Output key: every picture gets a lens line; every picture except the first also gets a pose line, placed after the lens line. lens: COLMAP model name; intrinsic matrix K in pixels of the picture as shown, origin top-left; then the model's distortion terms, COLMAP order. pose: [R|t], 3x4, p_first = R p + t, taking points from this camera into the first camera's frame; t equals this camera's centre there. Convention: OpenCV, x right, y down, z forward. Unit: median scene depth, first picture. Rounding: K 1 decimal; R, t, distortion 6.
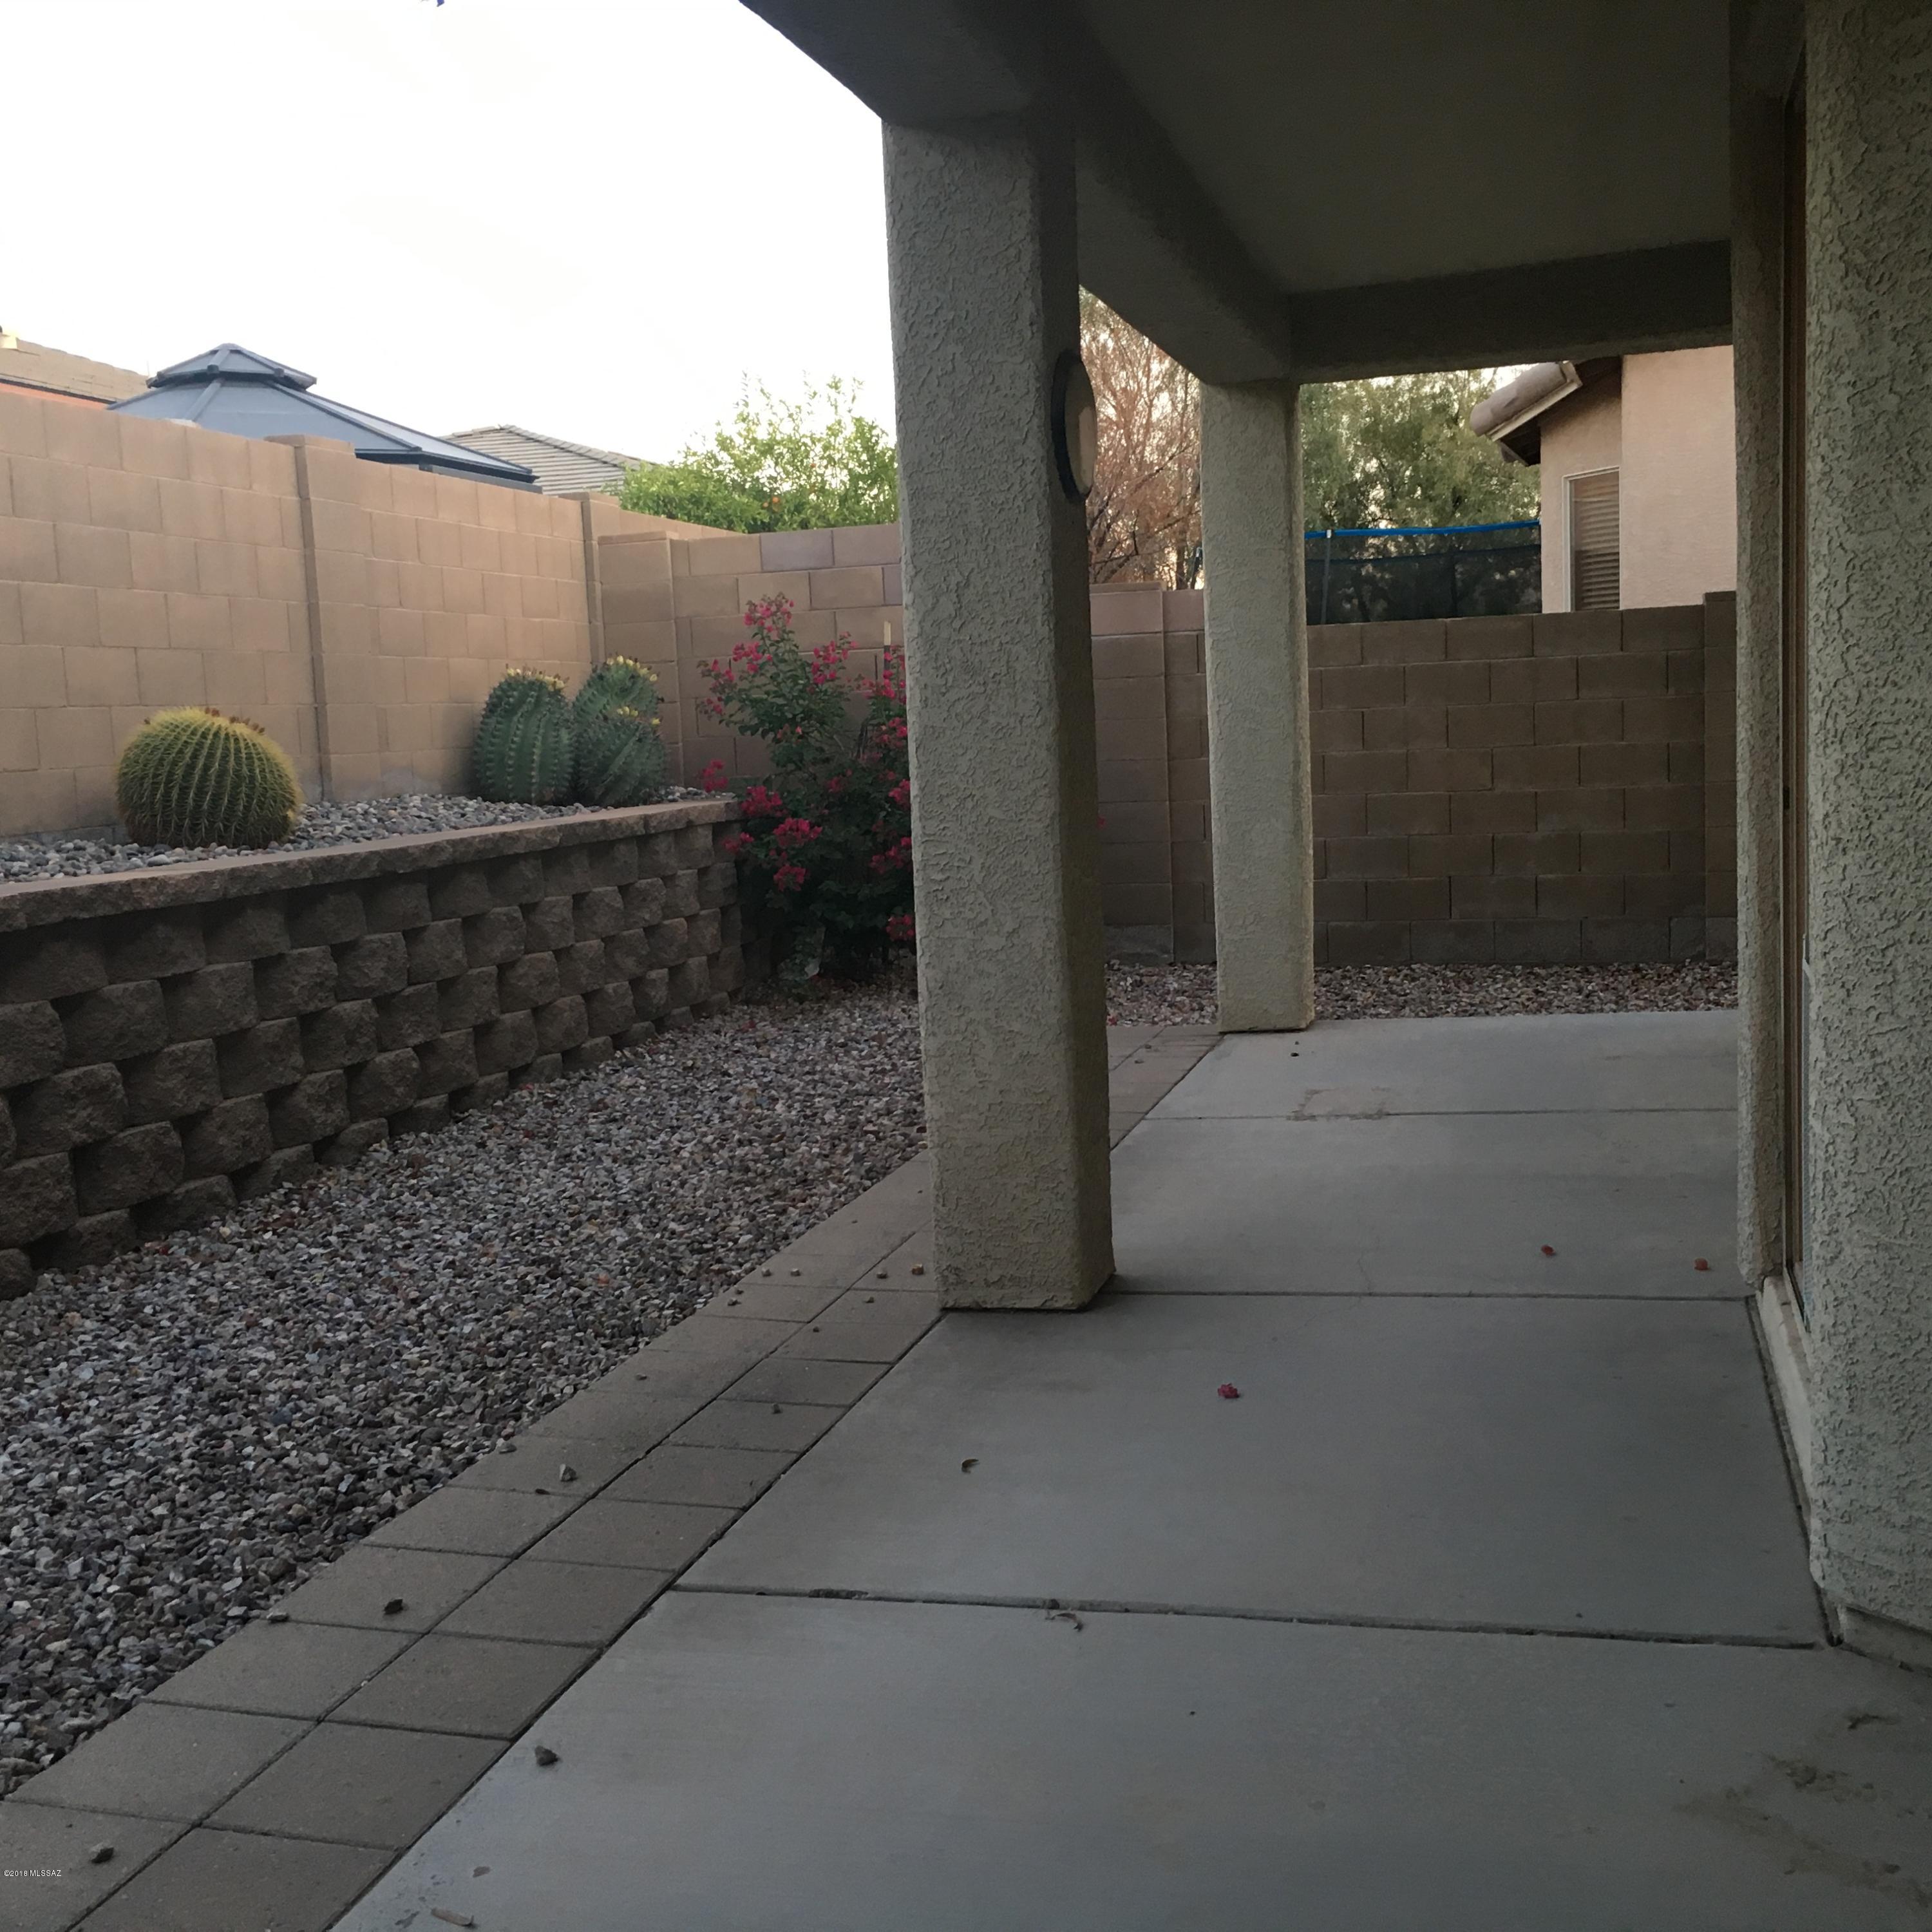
lens RADIAL K [[2200.6, 0, 942.8], [0, 2200.6, 964.2], [0, 0, 1]] dist [0.080161, -0.104190]
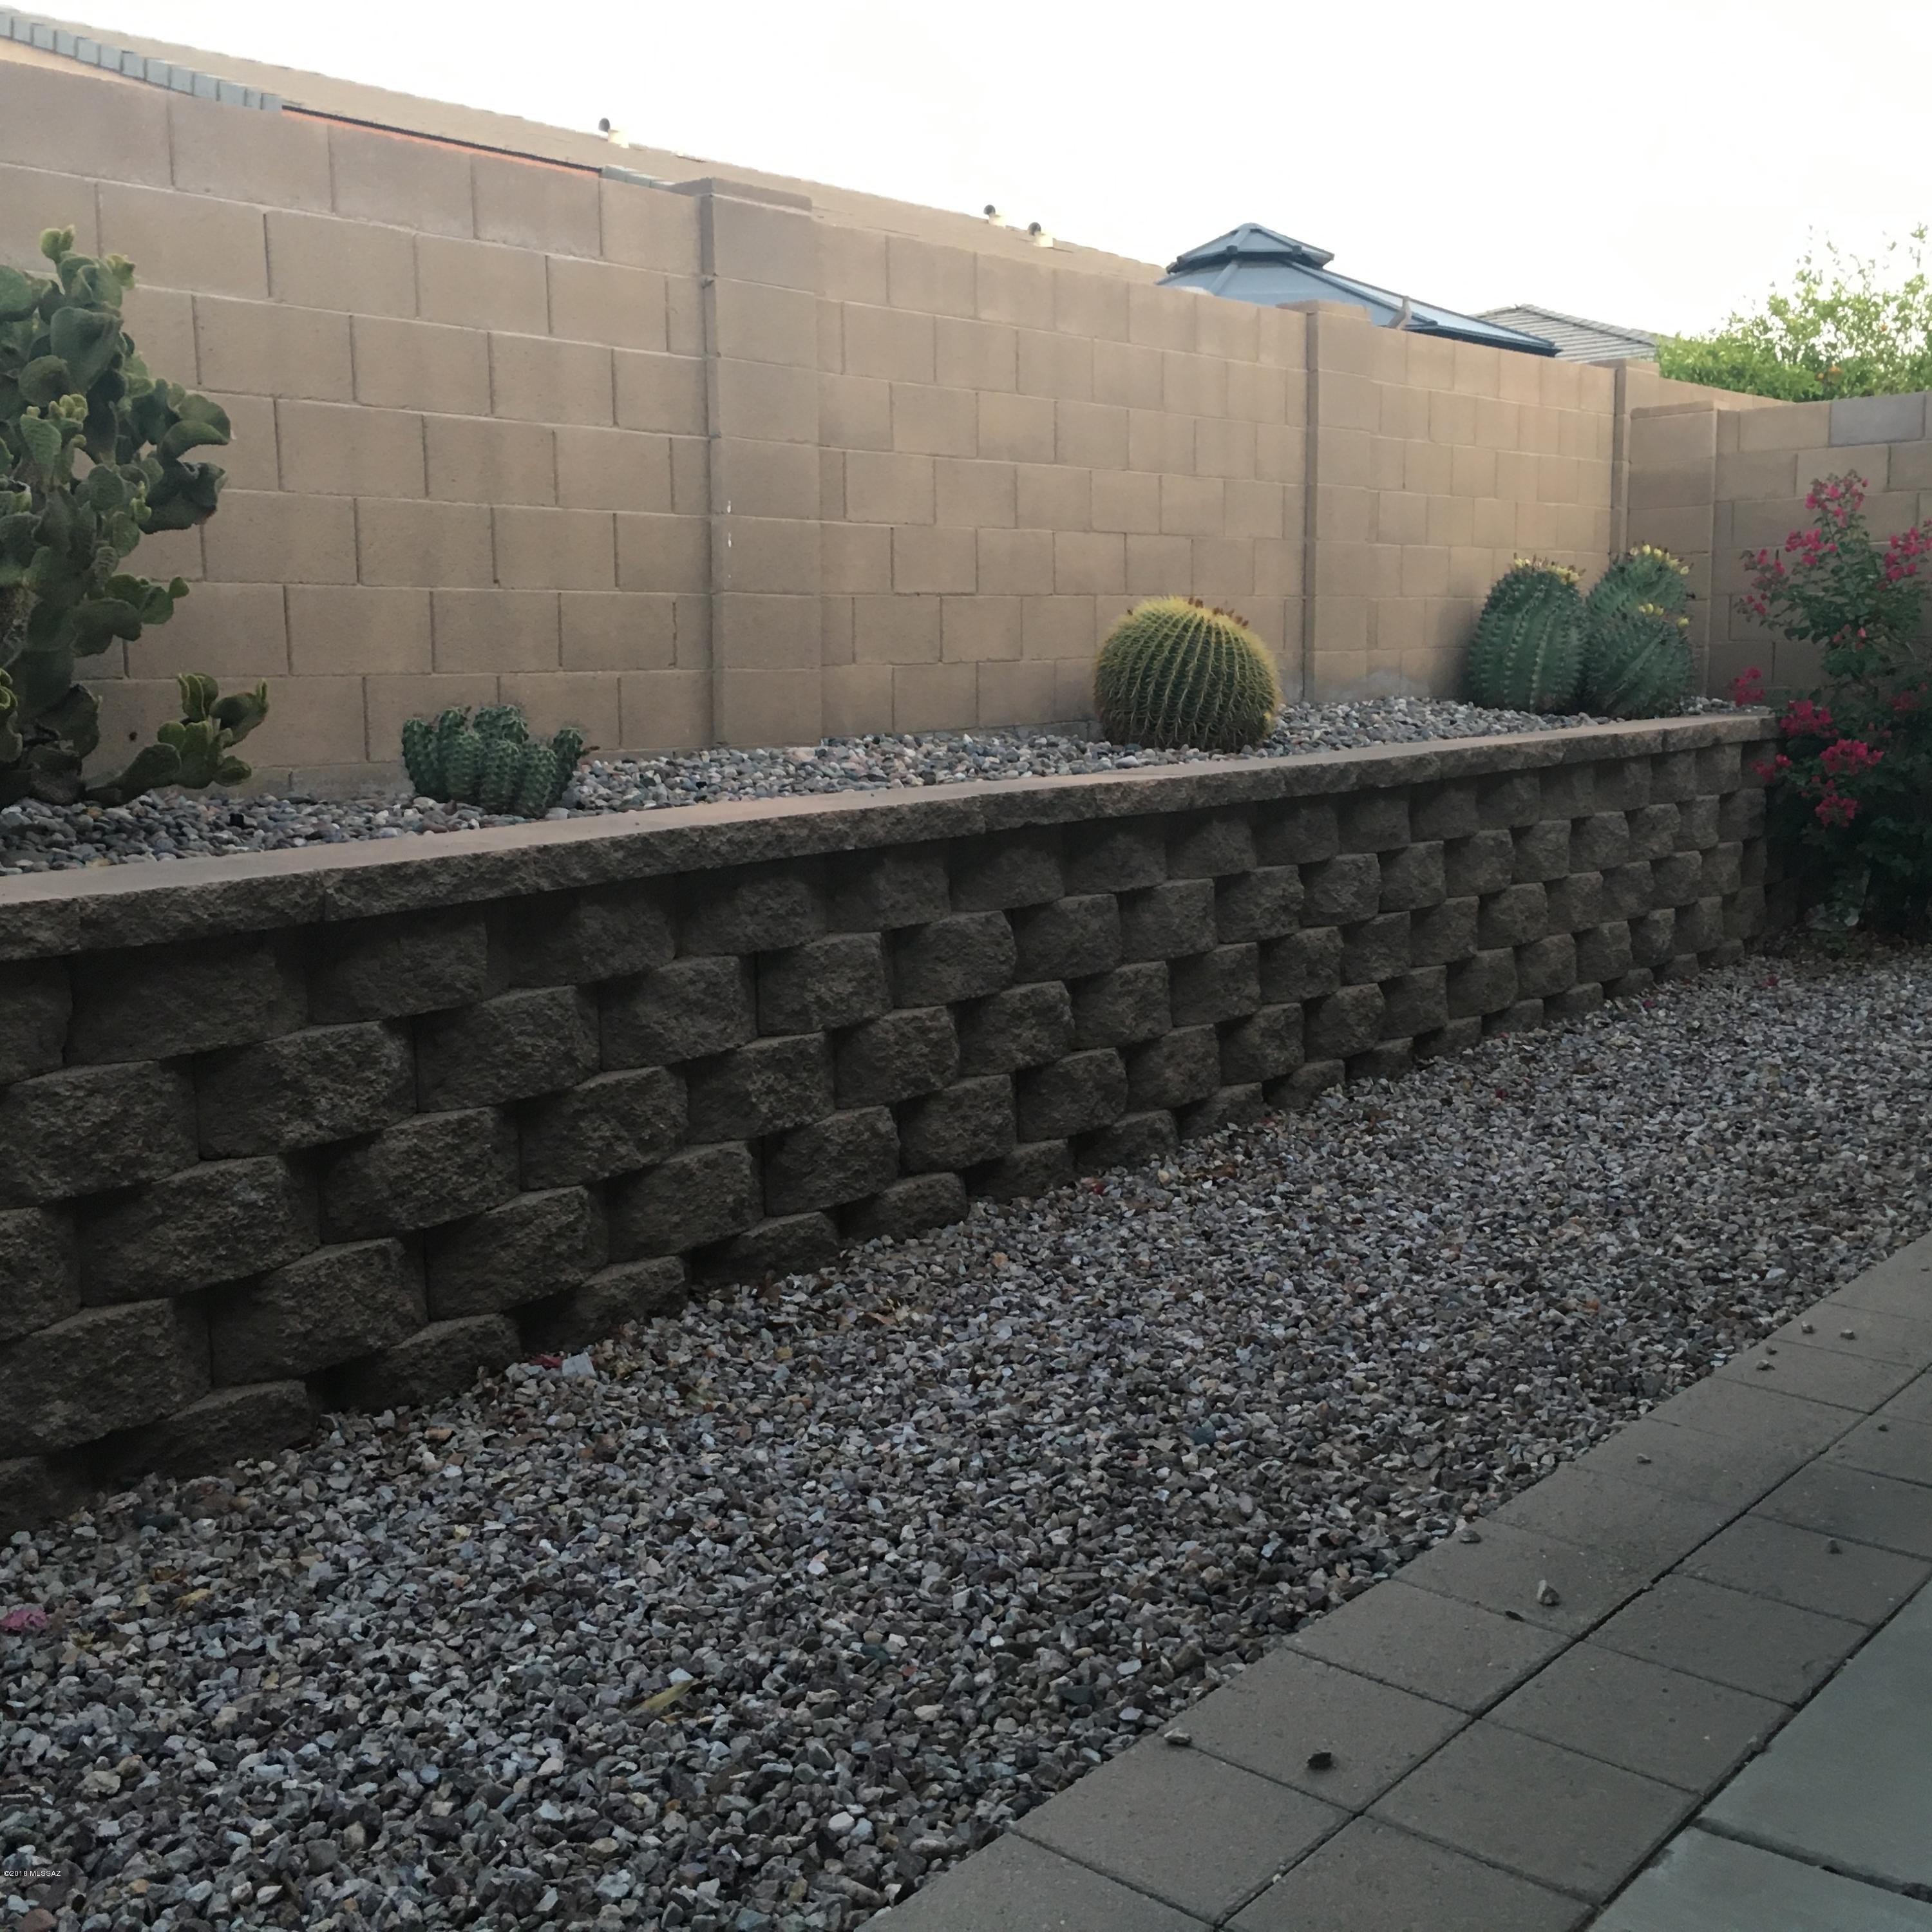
lens RADIAL K [[2200.6, 0, 942.8], [0, 2200.6, 964.2], [0, 0, 1]] dist [0.080161, -0.104190]
pose [[0.907462, 0.087353, -0.410952, -0.040344], [-0.068488, 0.995820, 0.060439, -0.014410], [0.414514, -0.026701, 0.909651, 0.138377]]
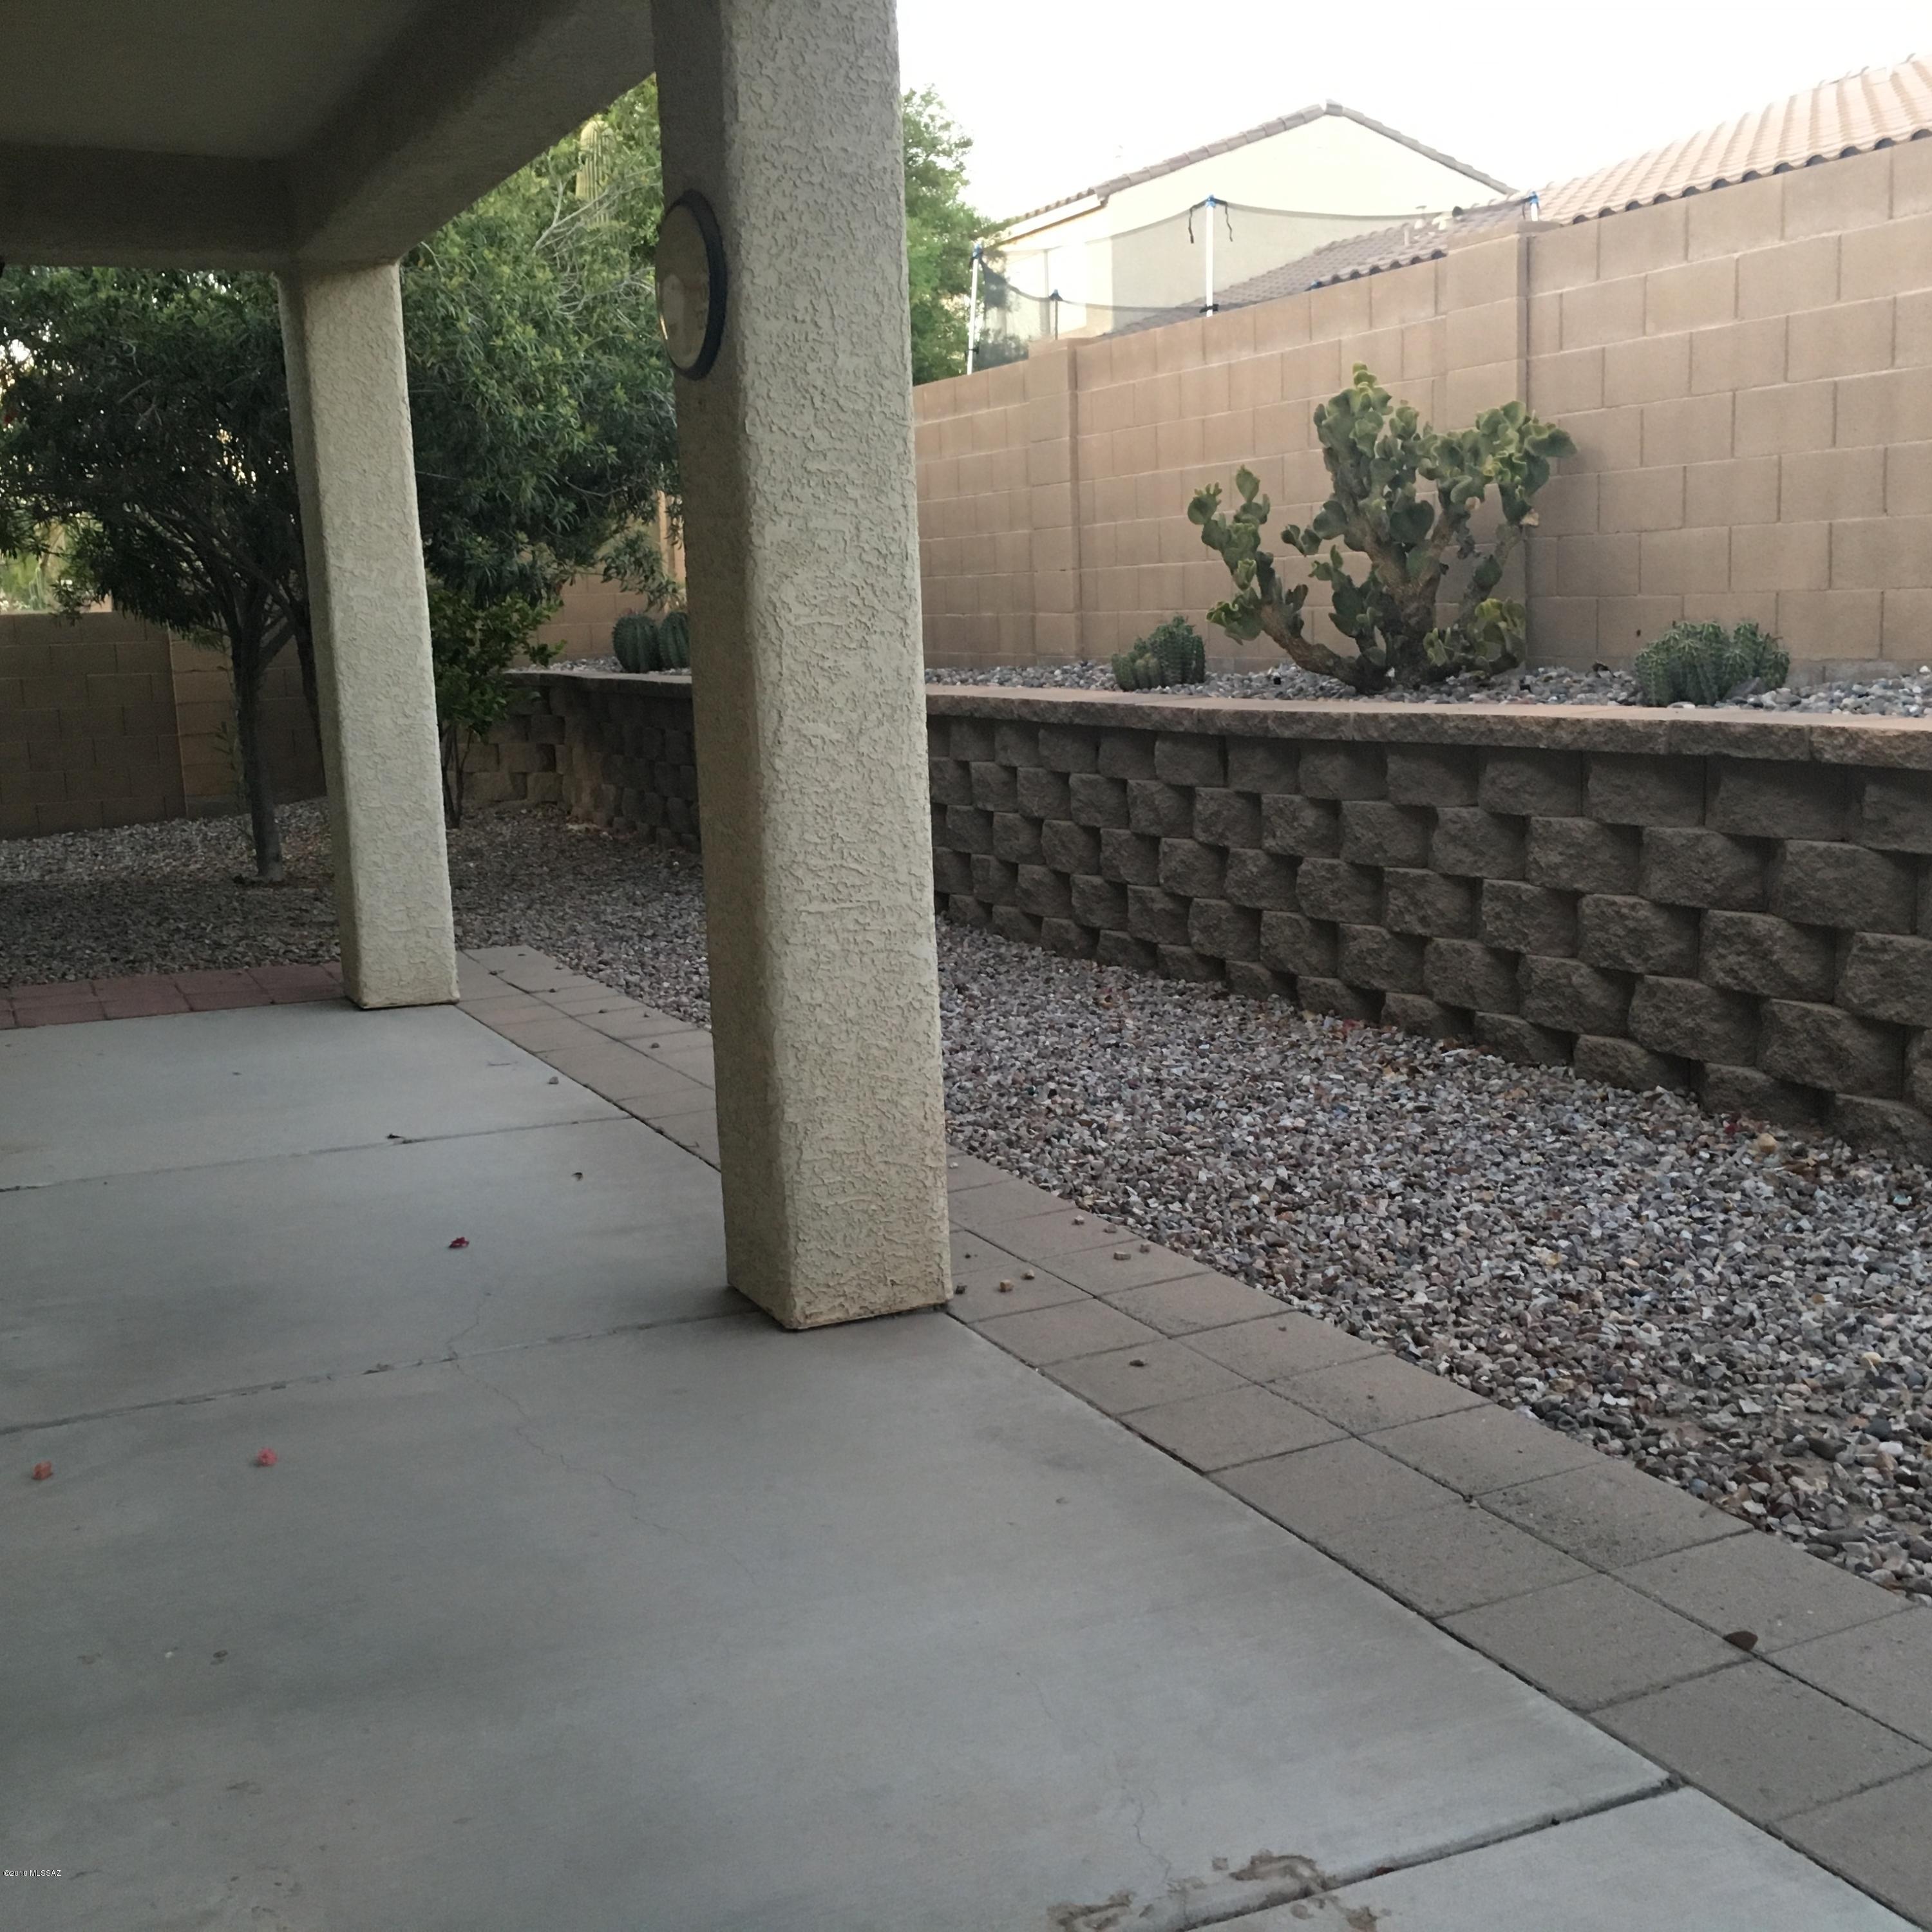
lens RADIAL K [[2200.6, 0, 942.8], [0, 2200.6, 964.2], [0, 0, 1]] dist [0.080161, -0.104190]
pose [[-0.747311, 0.180026, -0.639622, 0.462830], [-0.000431, 0.962468, 0.271396, -0.182033], [0.664474, 0.203093, -0.719185, 1.392004]]
